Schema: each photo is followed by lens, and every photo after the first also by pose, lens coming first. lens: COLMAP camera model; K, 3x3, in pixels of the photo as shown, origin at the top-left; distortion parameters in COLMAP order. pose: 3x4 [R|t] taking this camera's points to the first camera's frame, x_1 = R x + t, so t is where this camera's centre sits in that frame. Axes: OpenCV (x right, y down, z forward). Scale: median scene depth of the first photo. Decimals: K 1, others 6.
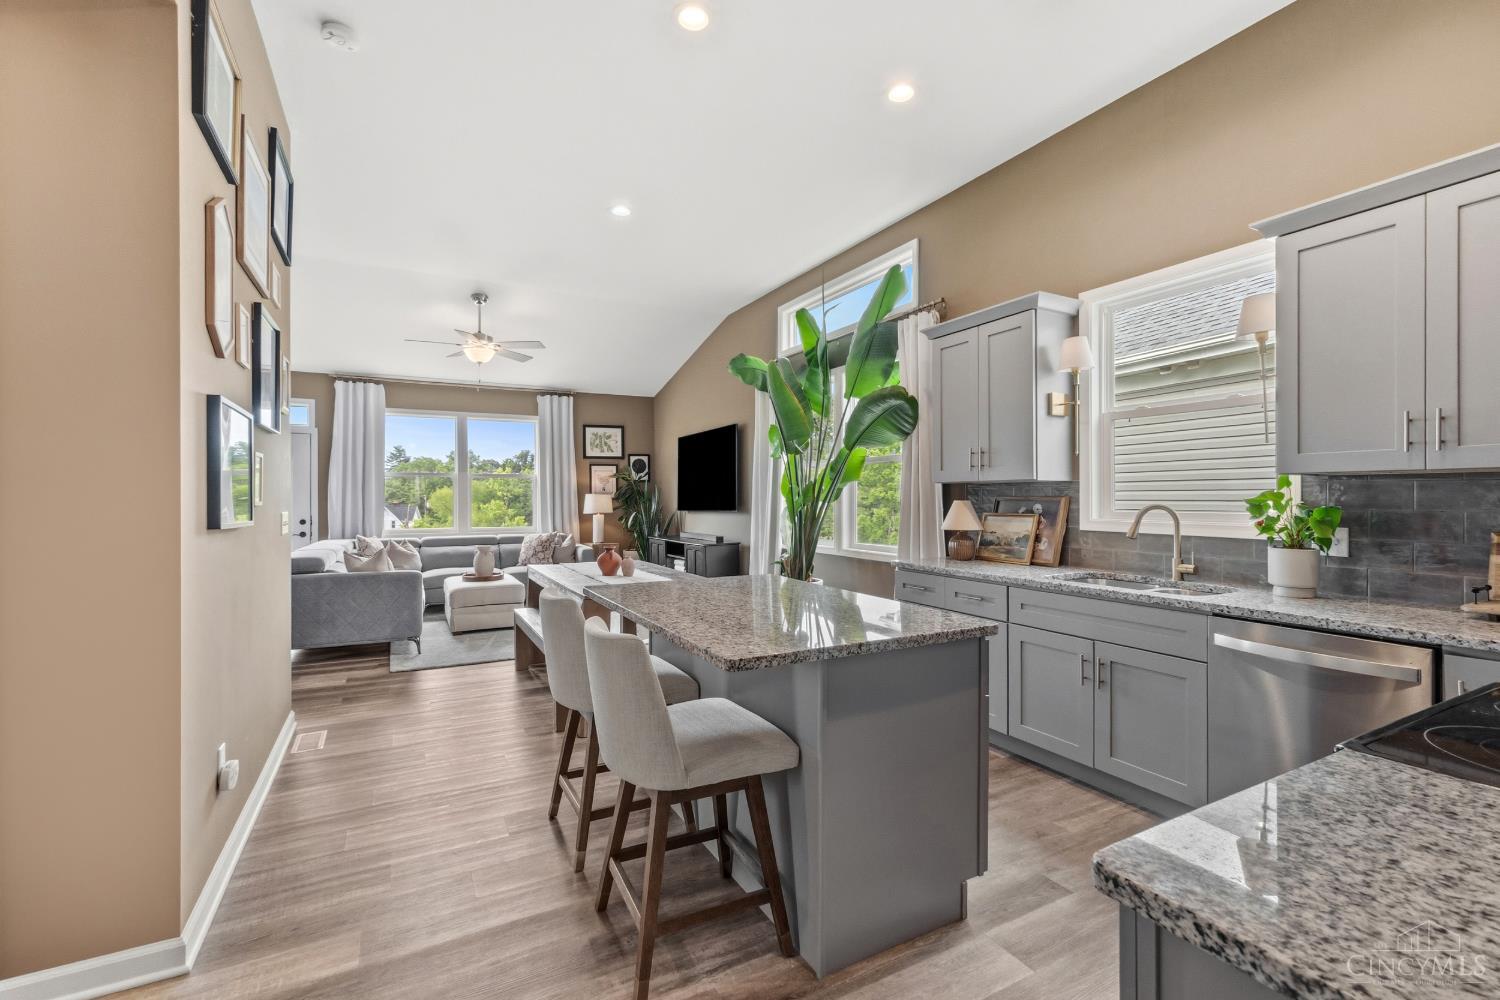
lens RADIAL K [[650.9, 0, 749.4], [0, 650.9, 505.0], [0, 0, 1]] dist [-0.003404, 0.000732]
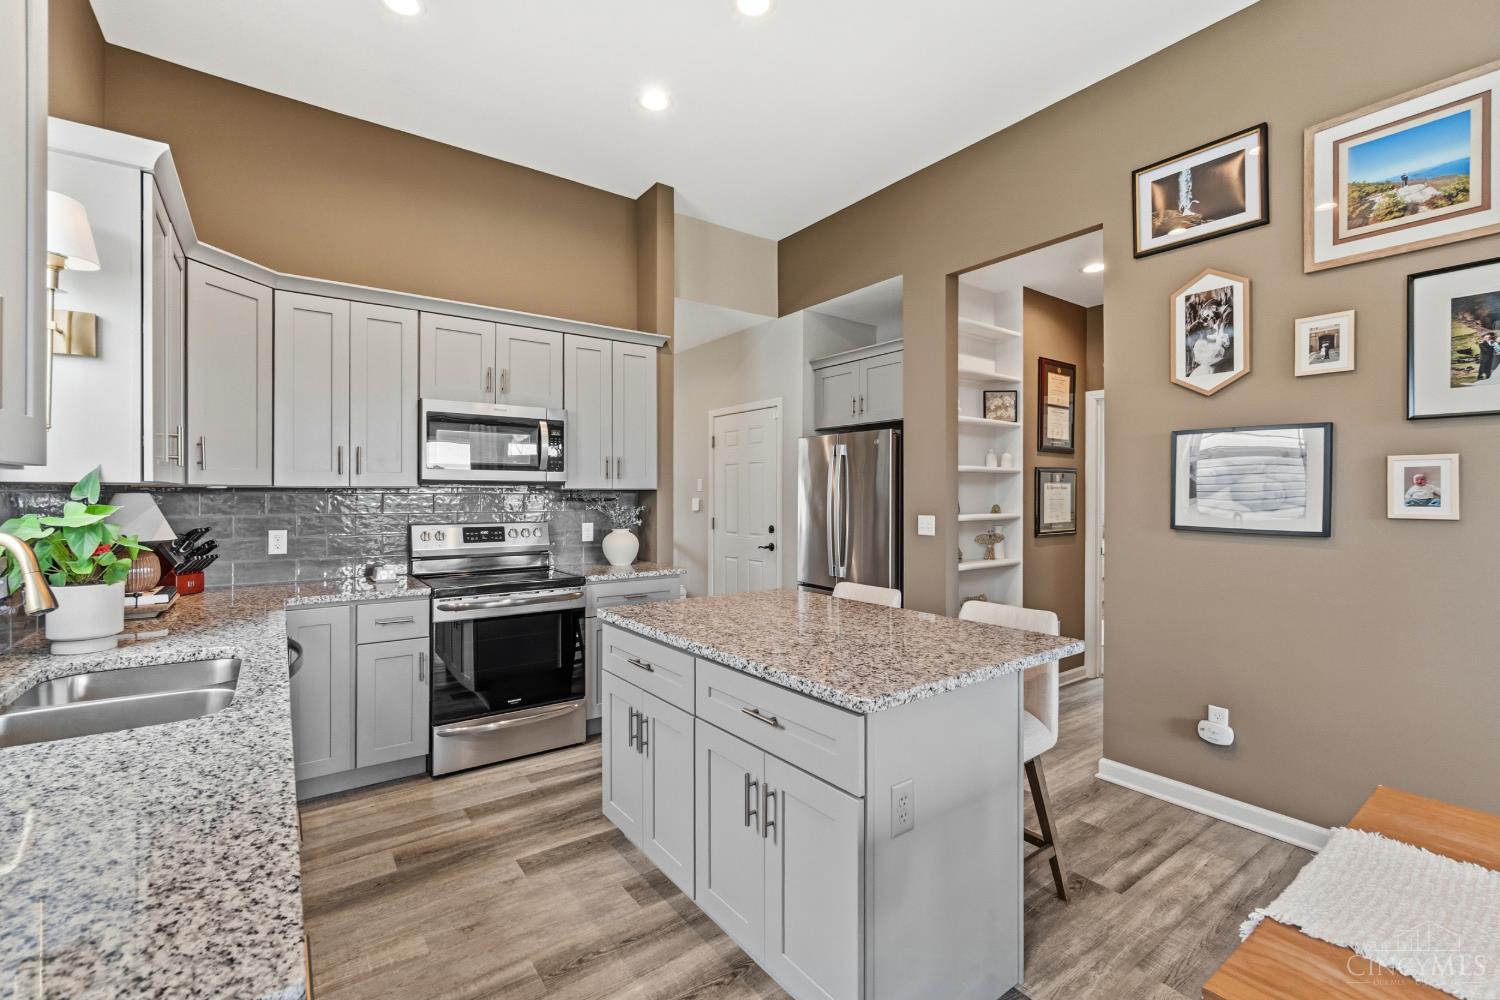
lens RADIAL K [[650.9, 0, 754.4], [0, 650.9, 495.8], [0, 0, 1]] dist [-0.003404, 0.000732]
pose [[-0.989328, 0.001578, -0.145695, 0.067177], [-0.000963, 0.999849, 0.017366, -0.013547], [0.145701, 0.017321, -0.989177, 0.606322]]
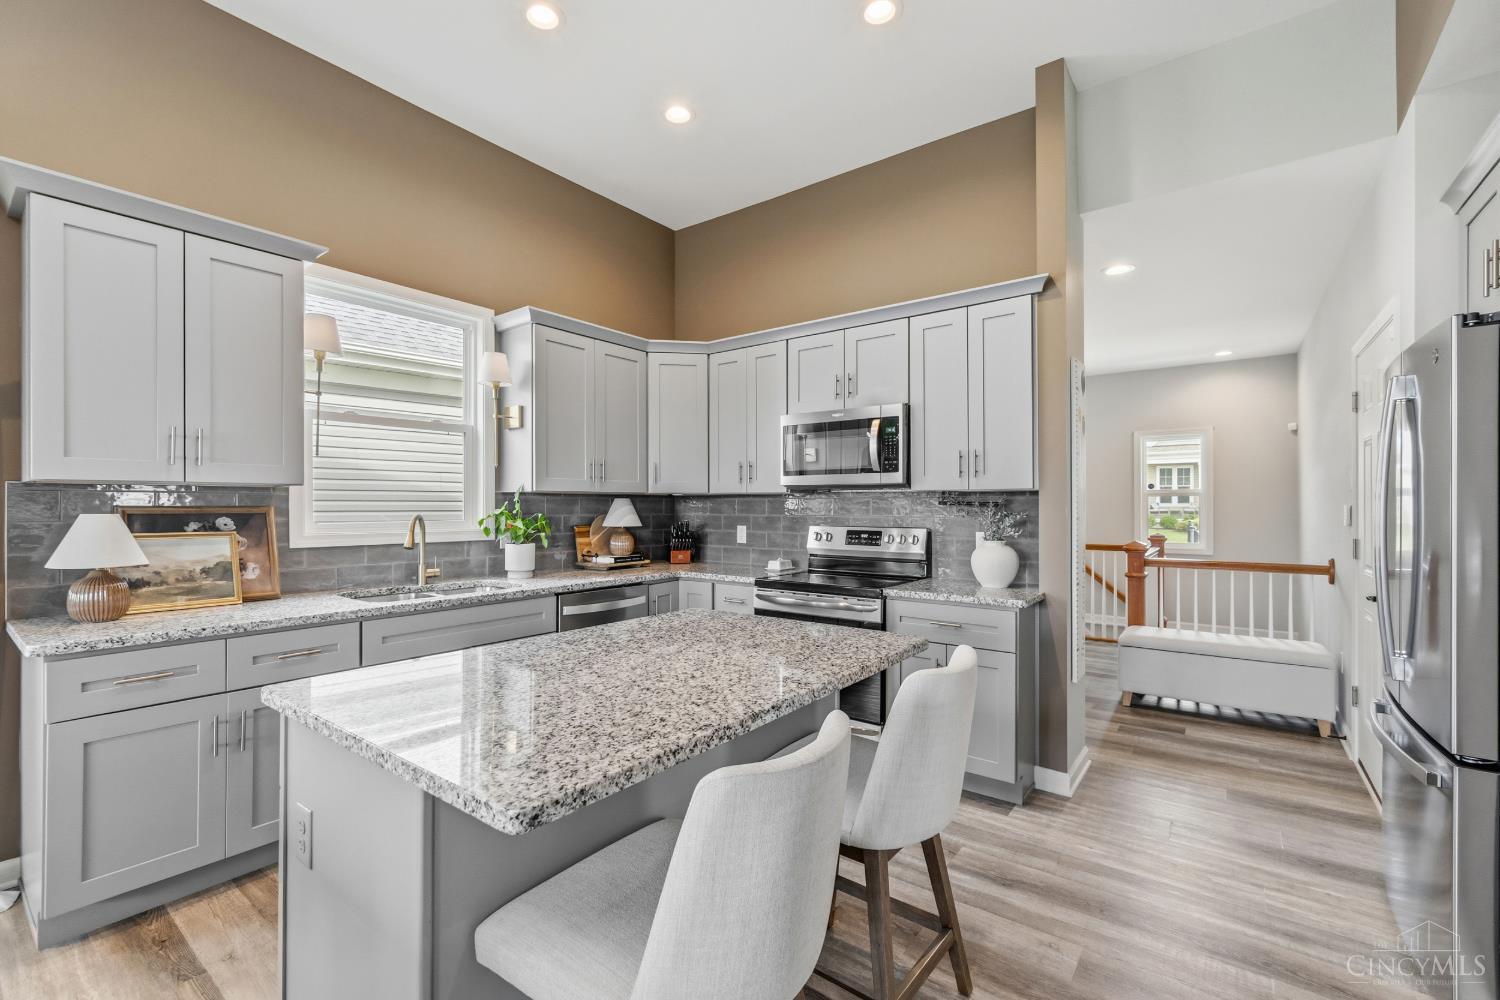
lens RADIAL K [[650.9, 0, 743.1], [0, 650.9, 500.3], [0, 0, 1]] dist [-0.003404, 0.000732]
pose [[-0.415138, 0.010771, 0.909695, -0.214037], [0.017323, 0.999842, -0.003933, -0.003880], [-0.909594, 0.014126, -0.415259, 0.383717]]
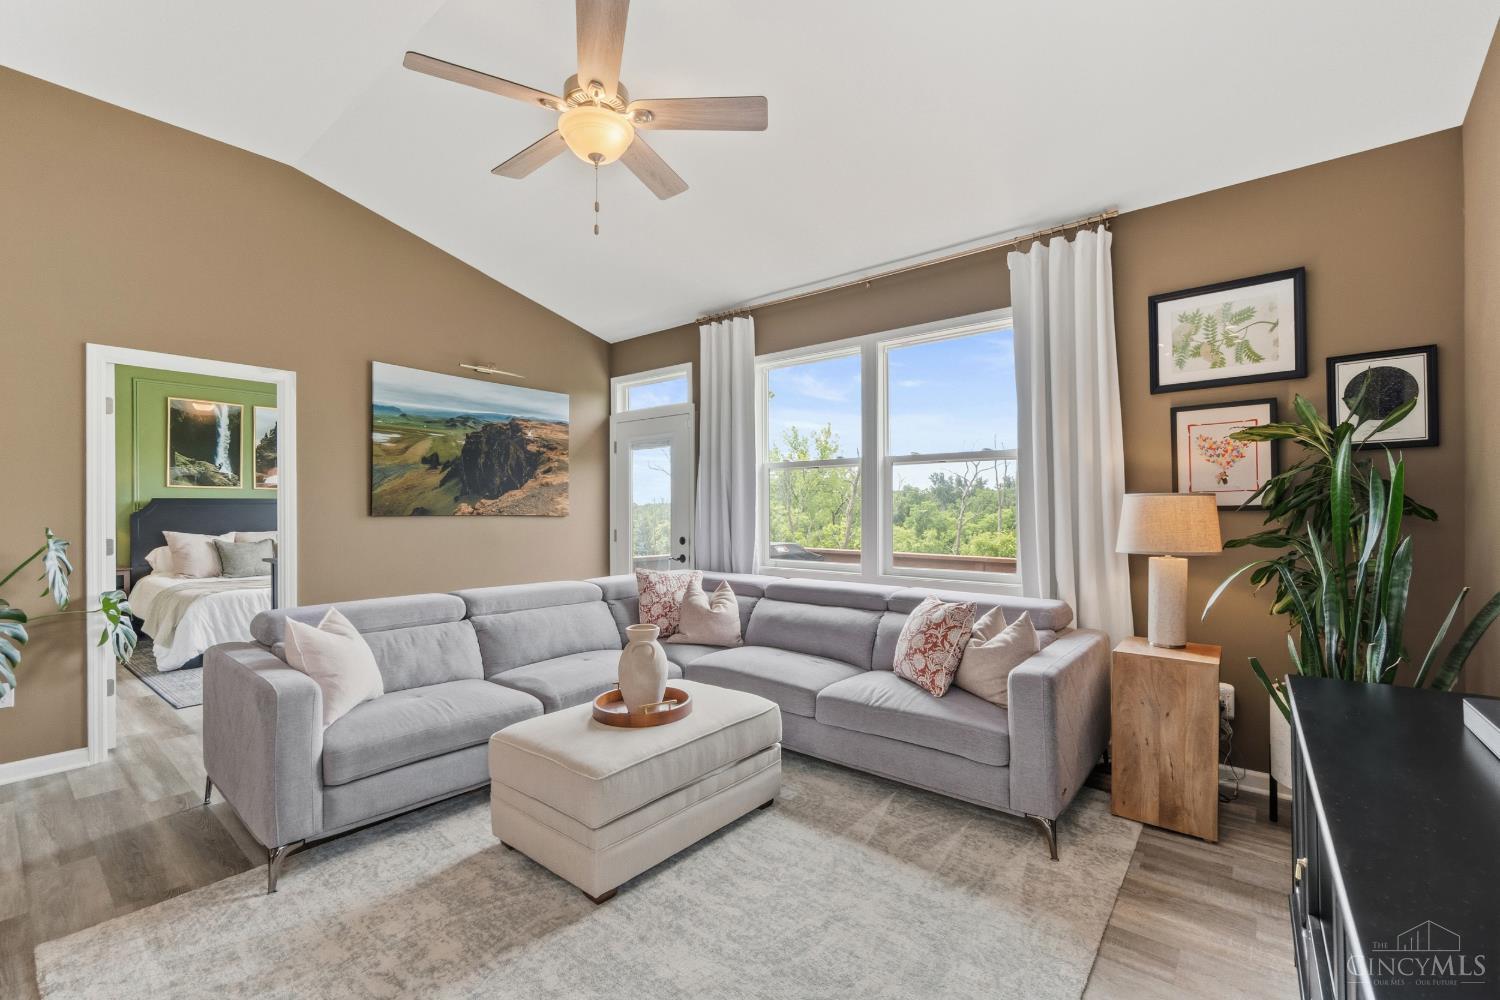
lens RADIAL K [[650.9, 0, 742.9], [0, 650.9, 504.0], [0, 0, 1]] dist [-0.003404, 0.000732]
pose [[0.384908, -0.004204, -0.922945, -0.018651], [-0.011246, 0.999894, -0.009245, -0.007309], [0.922886, 0.013938, 0.384820, 0.781356]]
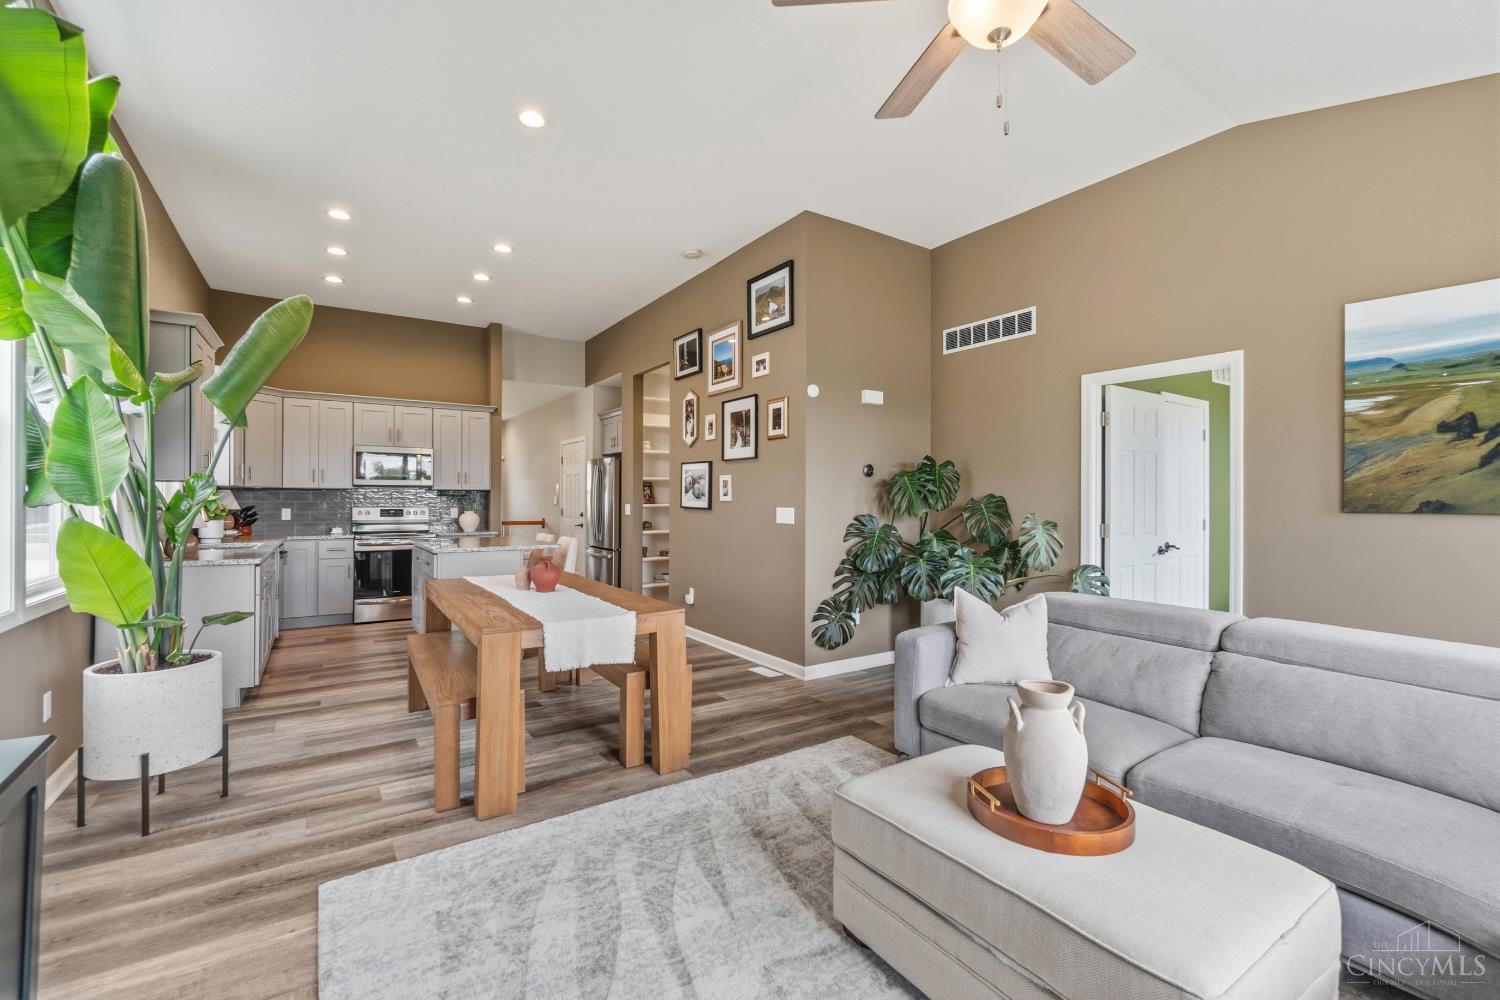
lens RADIAL K [[650.9, 0, 754.0], [0, 650.9, 492.7], [0, 0, 1]] dist [-0.003404, 0.000732]
pose [[-0.995725, -0.001879, -0.092343, -0.238714], [-0.002504, 0.999975, 0.006656, -0.012708], [0.092328, 0.006858, -0.995705, 1.081446]]
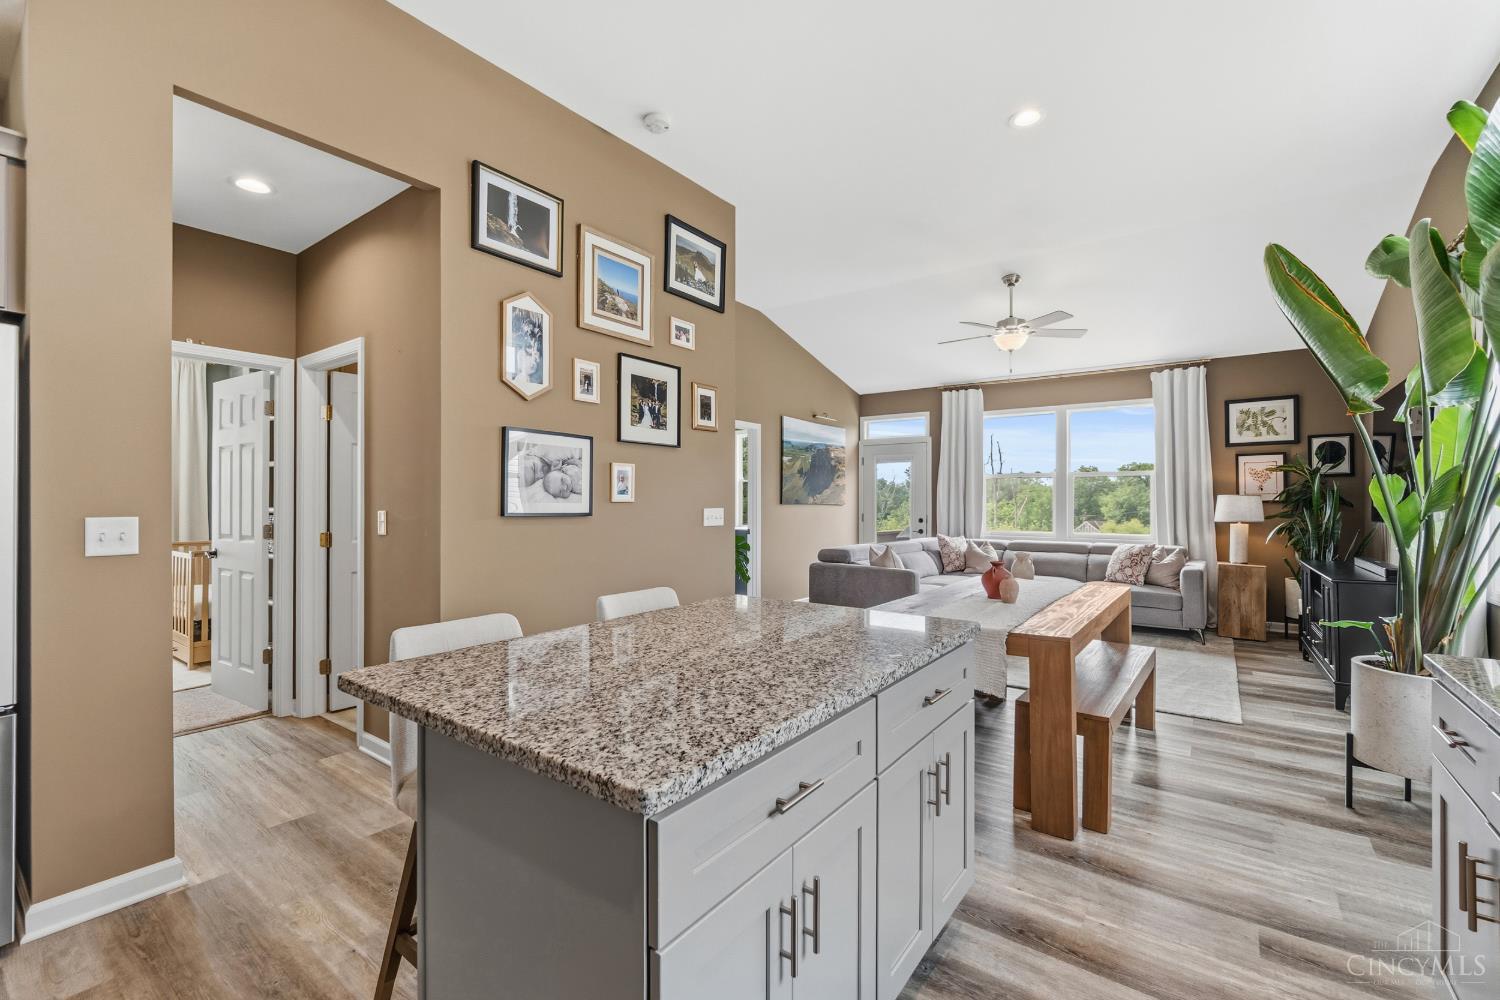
lens RADIAL K [[650.9, 0, 749.7], [0, 650.9, 494.0], [0, 0, 1]] dist [-0.003404, 0.000732]
pose [[0.433080, -0.005566, -0.901338, 0.204434], [-0.016195, 0.999771, -0.013955, 0.000759], [0.901210, 0.020640, 0.432891, 0.235744]]
